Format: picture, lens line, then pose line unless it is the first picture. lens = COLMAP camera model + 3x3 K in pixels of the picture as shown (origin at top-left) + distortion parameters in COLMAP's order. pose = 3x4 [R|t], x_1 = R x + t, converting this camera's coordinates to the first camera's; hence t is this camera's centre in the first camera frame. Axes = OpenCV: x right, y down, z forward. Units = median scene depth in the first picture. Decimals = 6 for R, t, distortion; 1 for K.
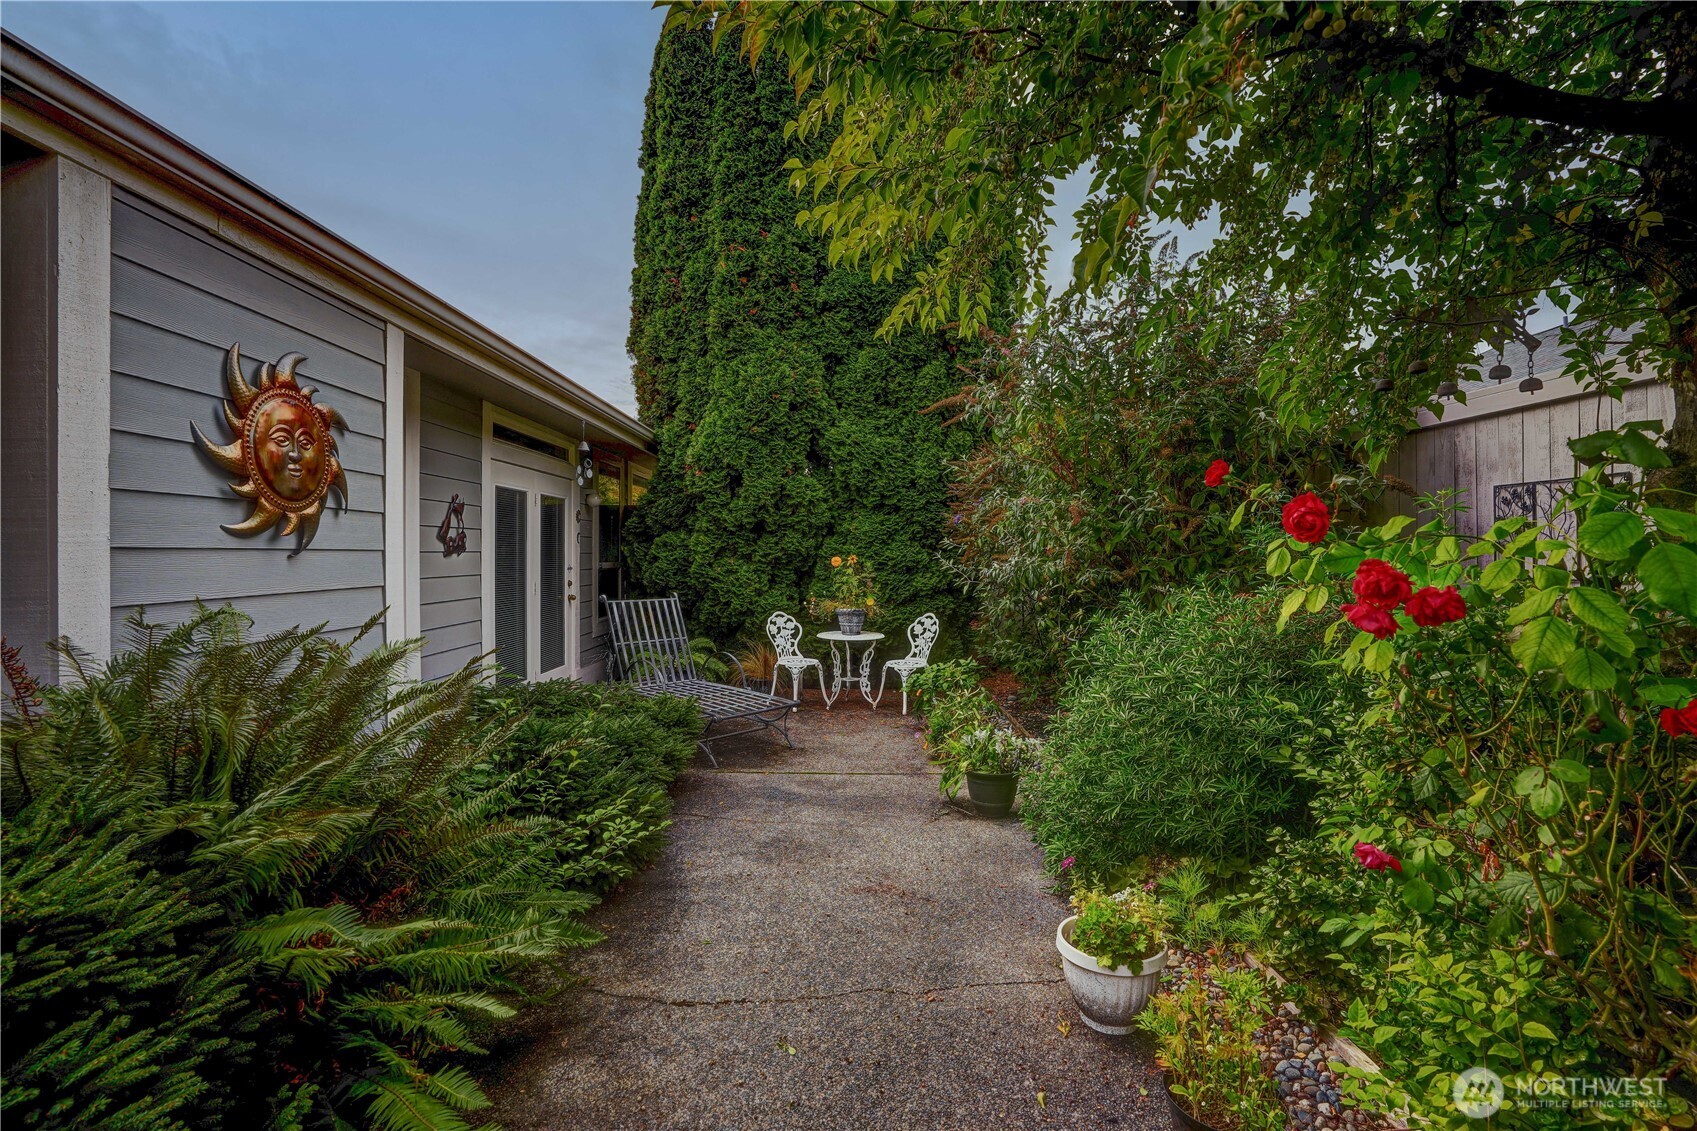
lens RADIAL K [[776.7, 0, 859.0], [0, 776.7, 541.8], [0, 0, 1]] dist [-0.044972, 0.011177]
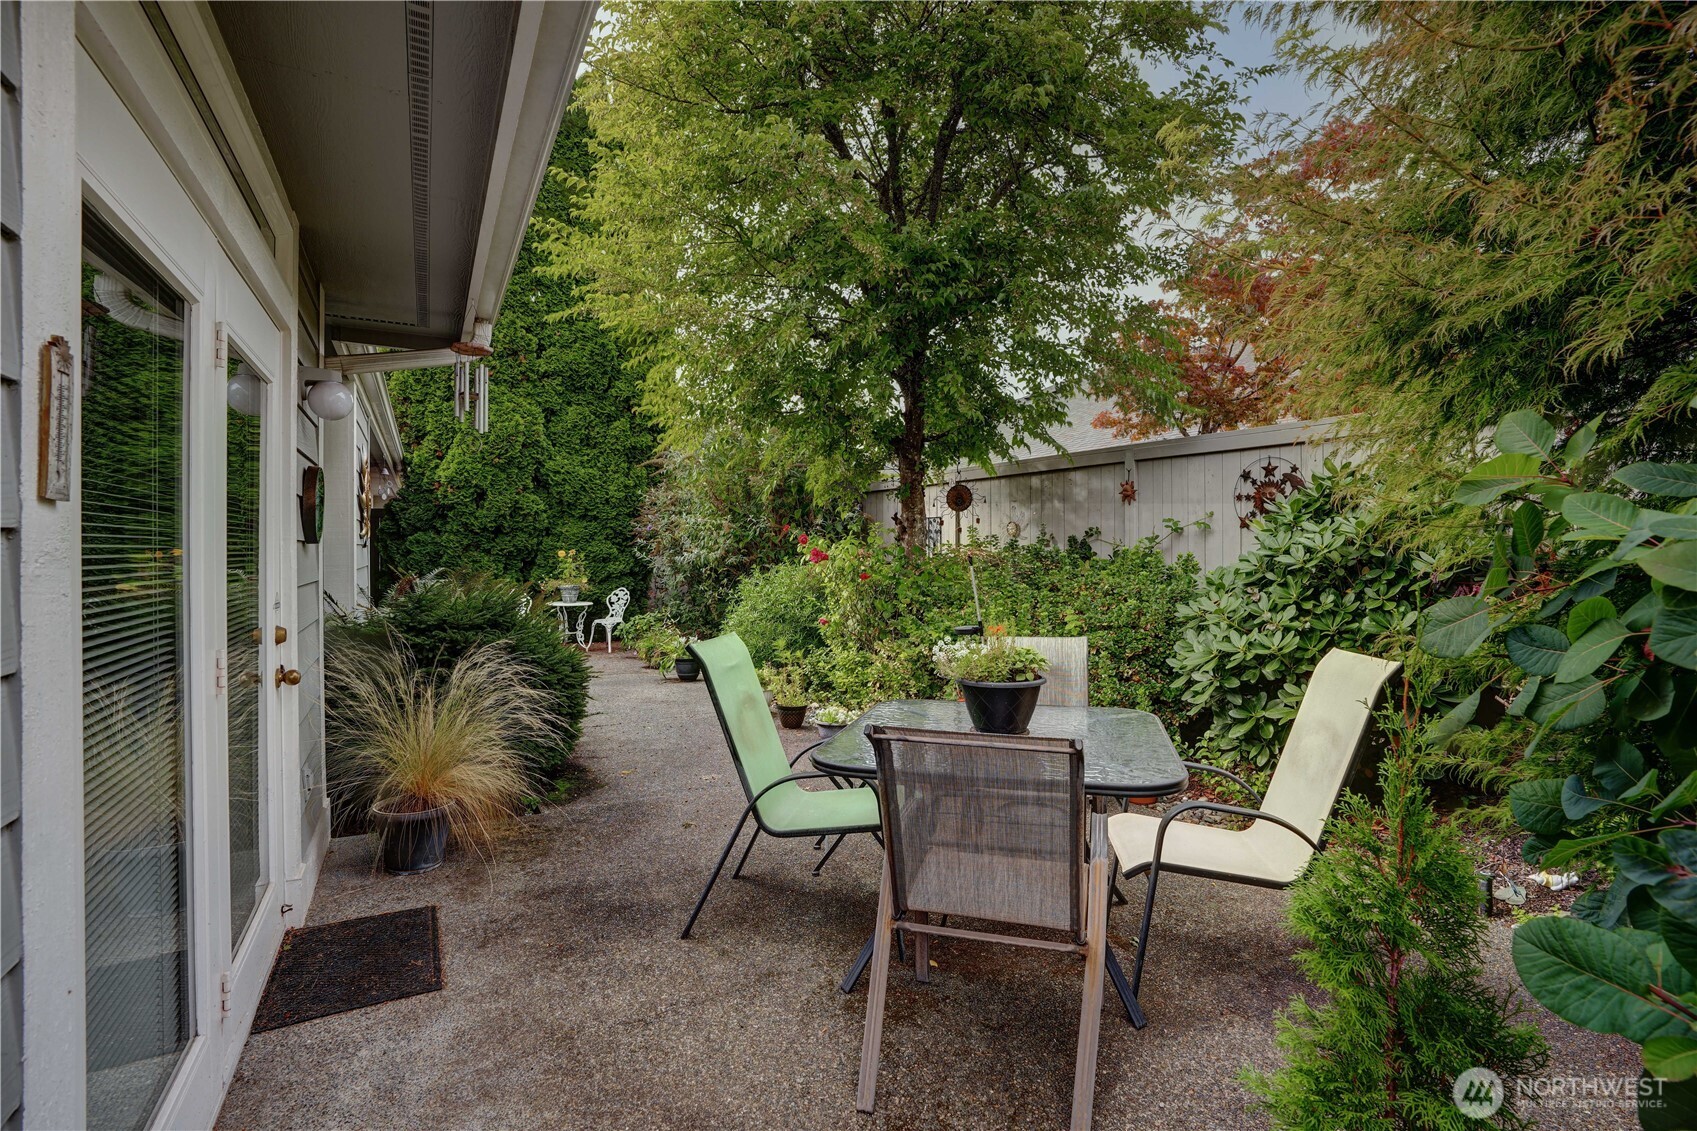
lens RADIAL K [[776.7, 0, 847.4], [0, 776.7, 552.1], [0, 0, 1]] dist [-0.044972, 0.011177]
pose [[0.881550, -0.000145, 0.472090, -0.228701], [-0.007453, 0.999871, 0.014224, -0.002831], [-0.472031, -0.016058, 0.881436, -0.528624]]
